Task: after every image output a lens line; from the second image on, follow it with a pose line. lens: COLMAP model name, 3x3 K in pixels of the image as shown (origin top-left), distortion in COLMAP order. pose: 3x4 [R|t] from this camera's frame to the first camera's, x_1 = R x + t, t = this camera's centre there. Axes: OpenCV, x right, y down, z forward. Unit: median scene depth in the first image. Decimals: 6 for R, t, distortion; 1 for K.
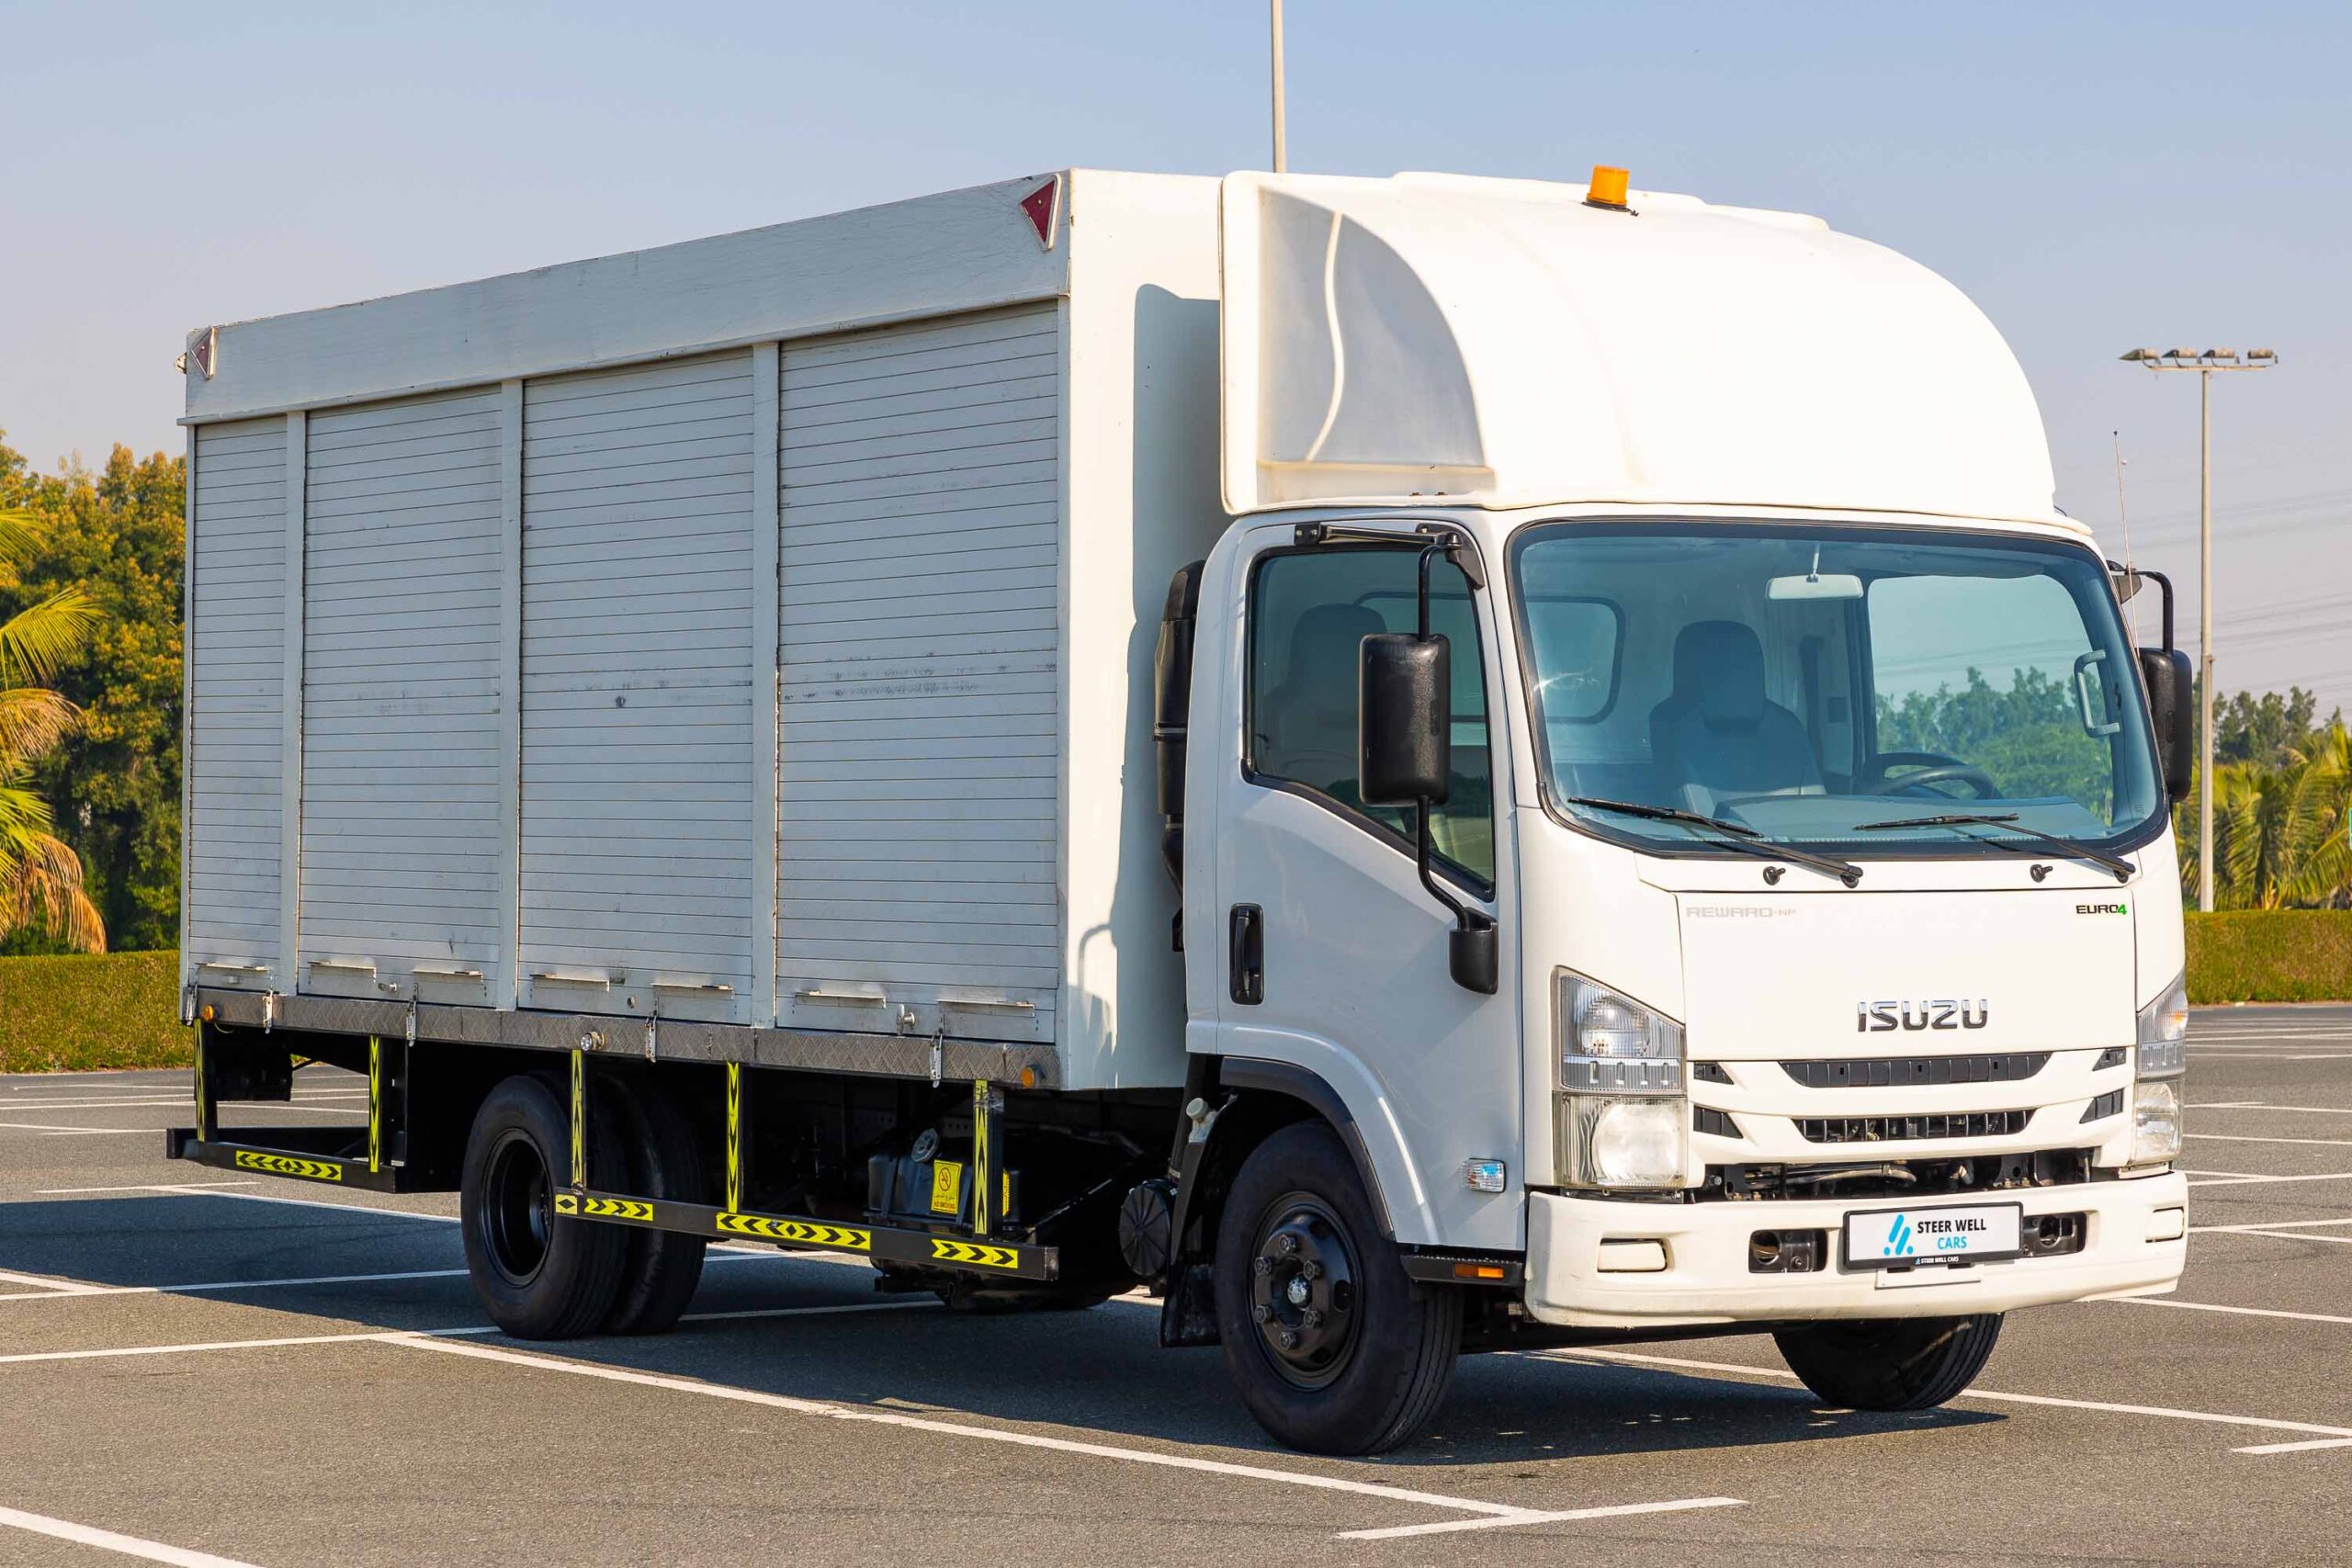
lens RADIAL K [[5582.6, 0, 1176.0], [0, 5582.6, 784.0], [0, 0, 1]] dist [0.067838, 0.613495]
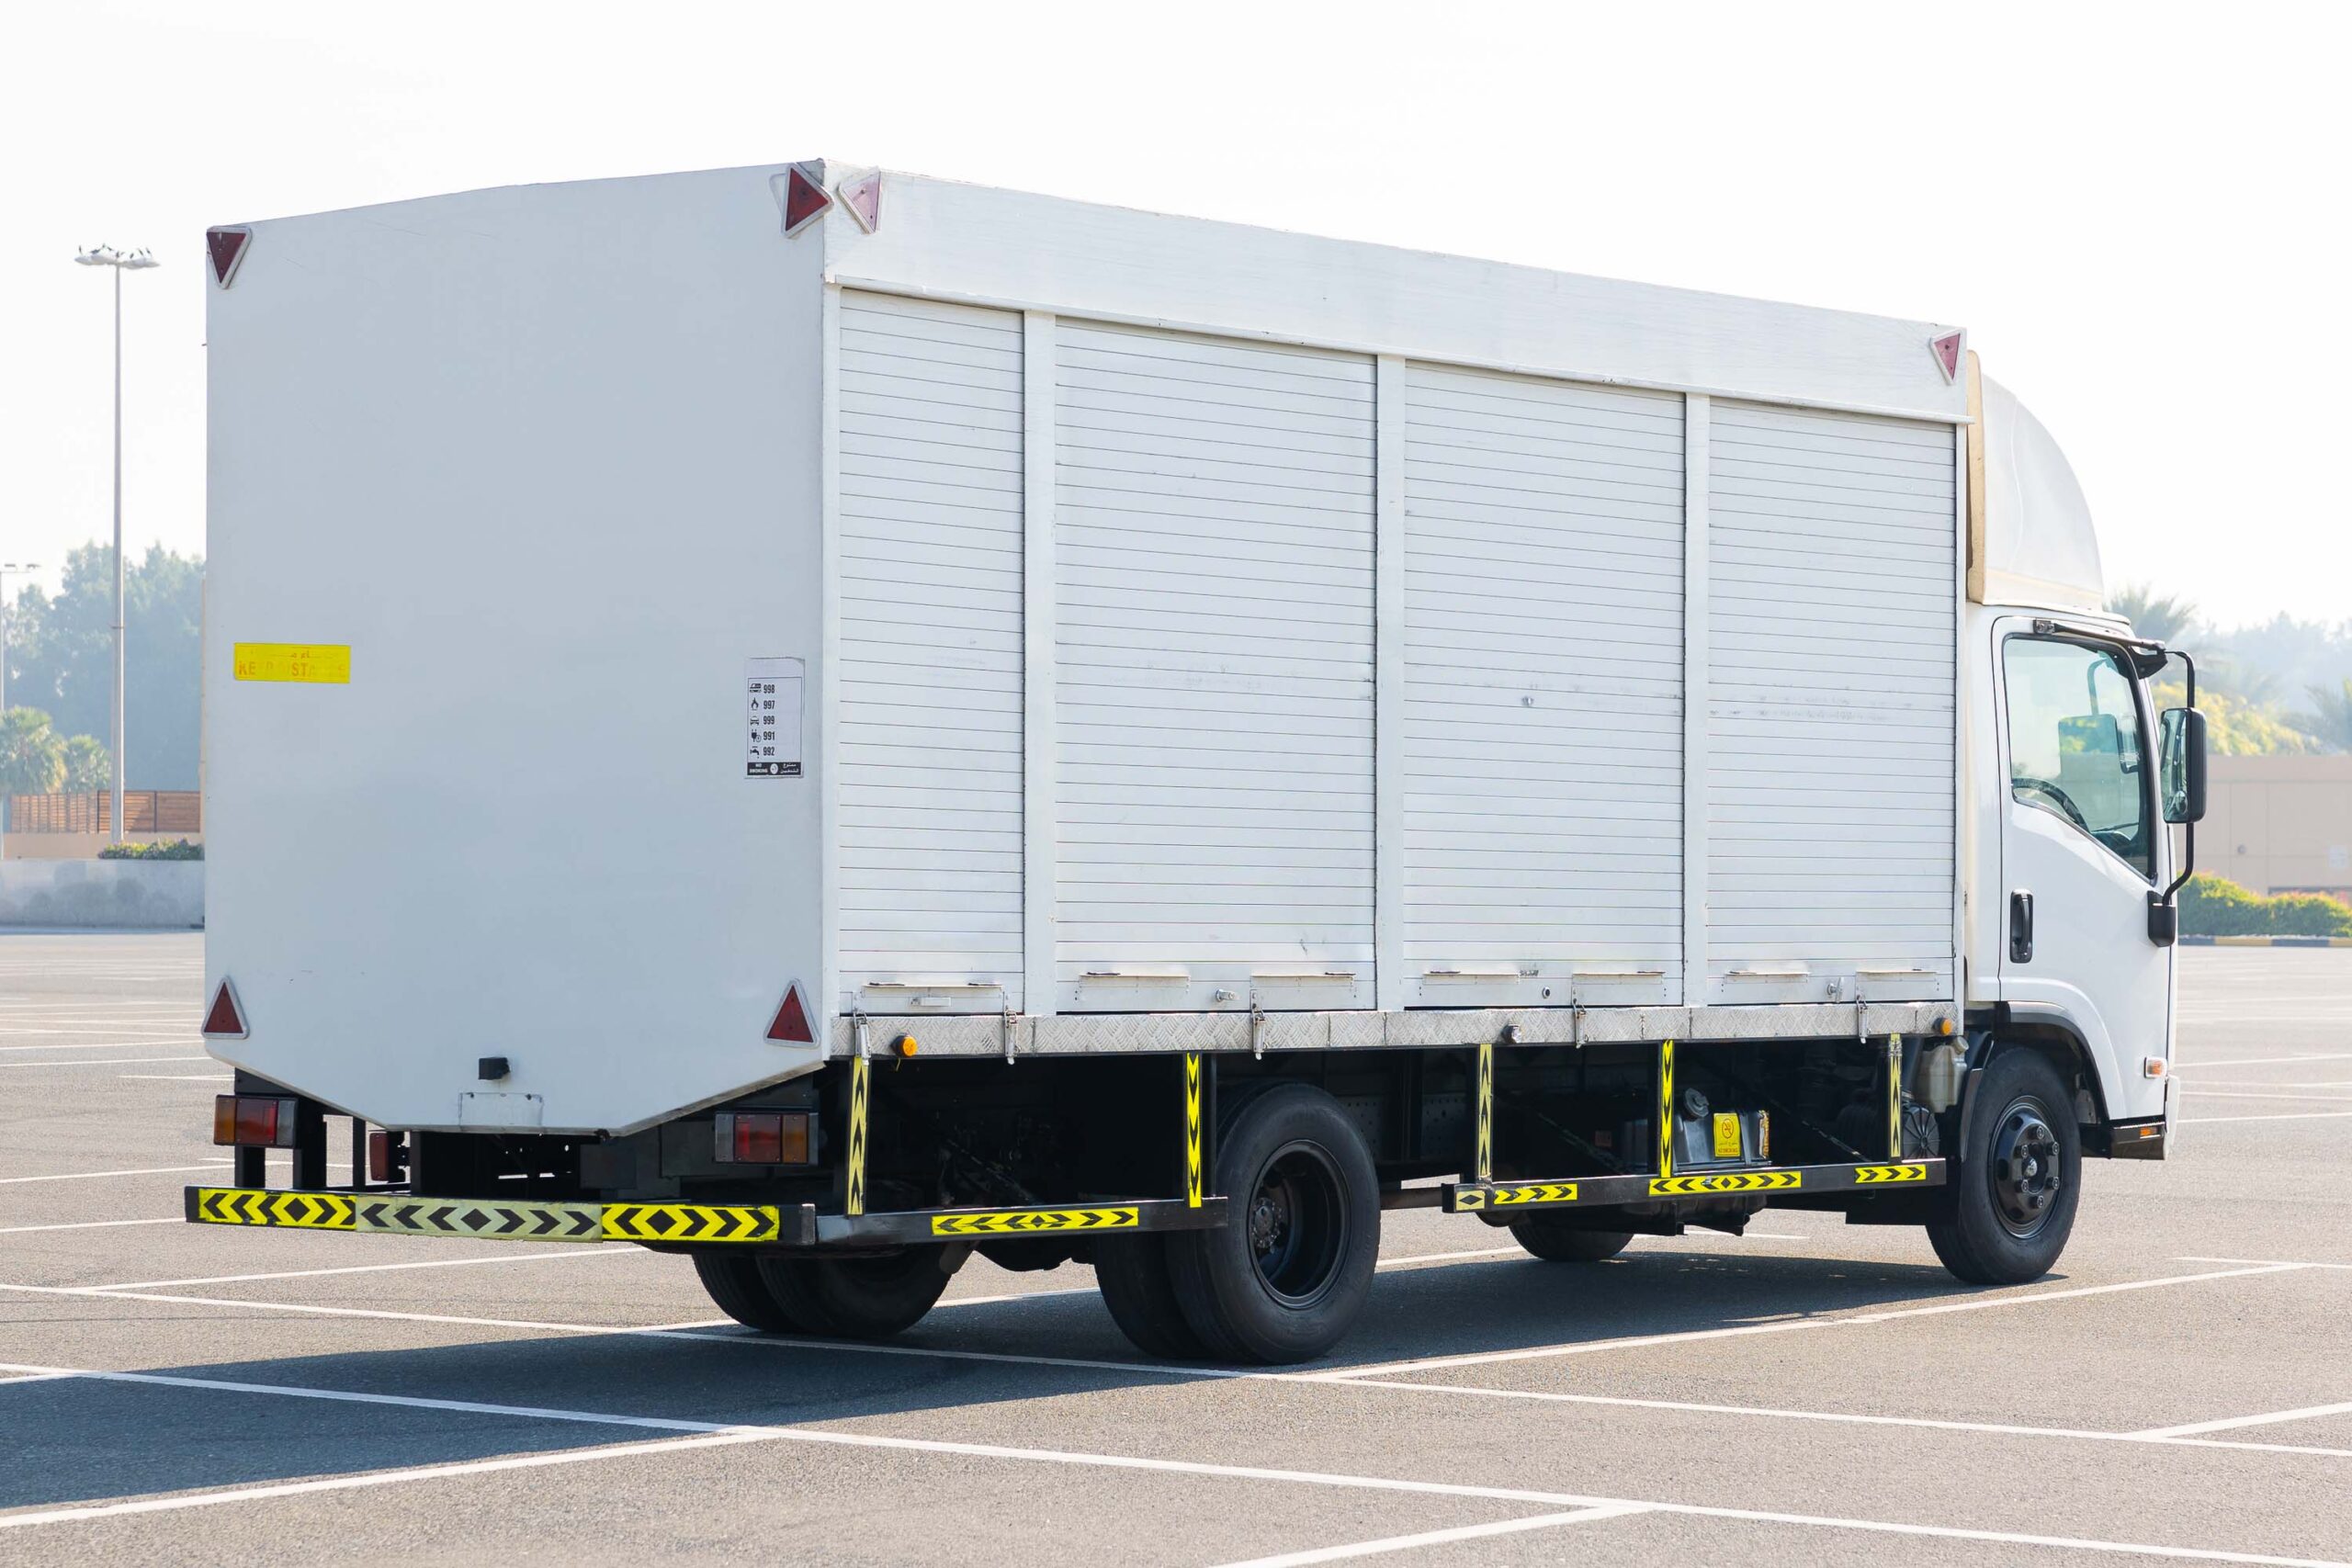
lens RADIAL K [[5582.6, 0, 1176.0], [0, 5582.6, 784.0], [0, 0, 1]] dist [0.067838, 0.613495]
pose [[-0.281954, 0.016054, 0.959294, -1.335182], [-0.013131, 0.999702, -0.020589, 0.028113], [-0.959338, -0.018402, -0.281659, 1.691562]]
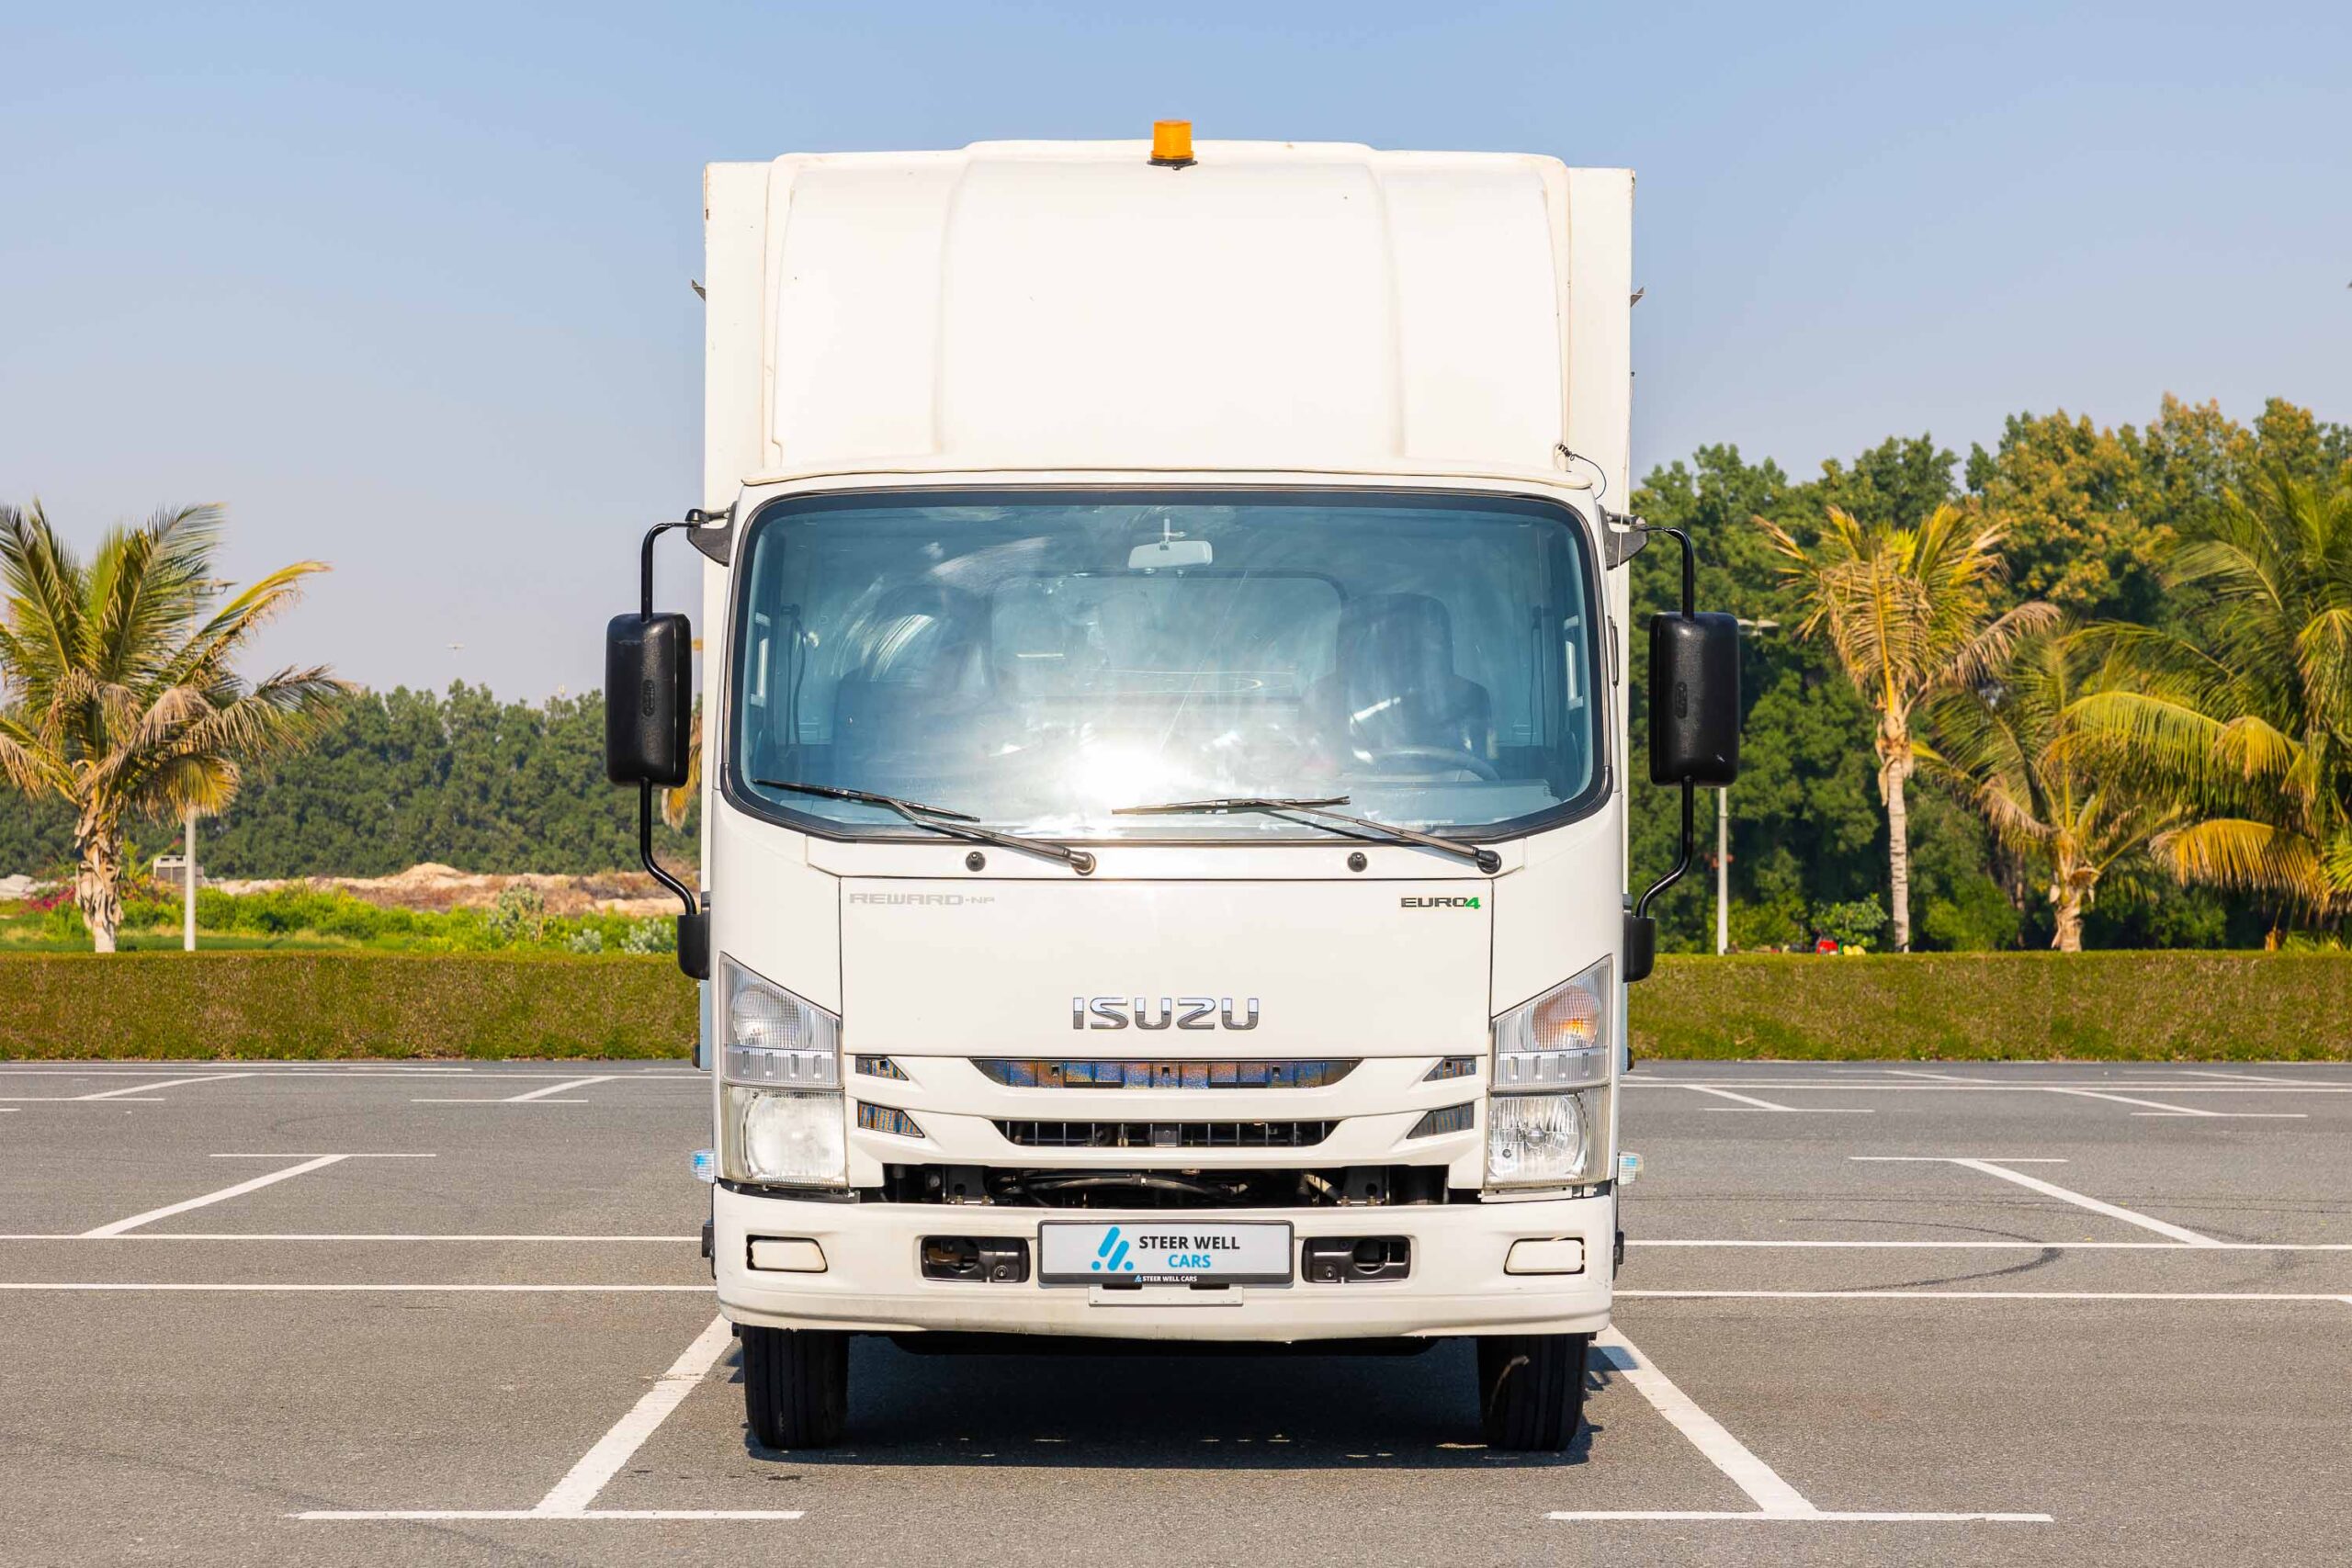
lens RADIAL K [[4907.6, 0, 1176.0], [0, 4907.6, 784.0], [0, 0, 1]] dist [0.046328, 0.200202]
pose [[0.814084, -0.000591, -0.580747, 0.548738], [0.000955, 0.999999, 0.000321, 0.002749], [0.580746, -0.000817, 0.814084, 0.306520]]
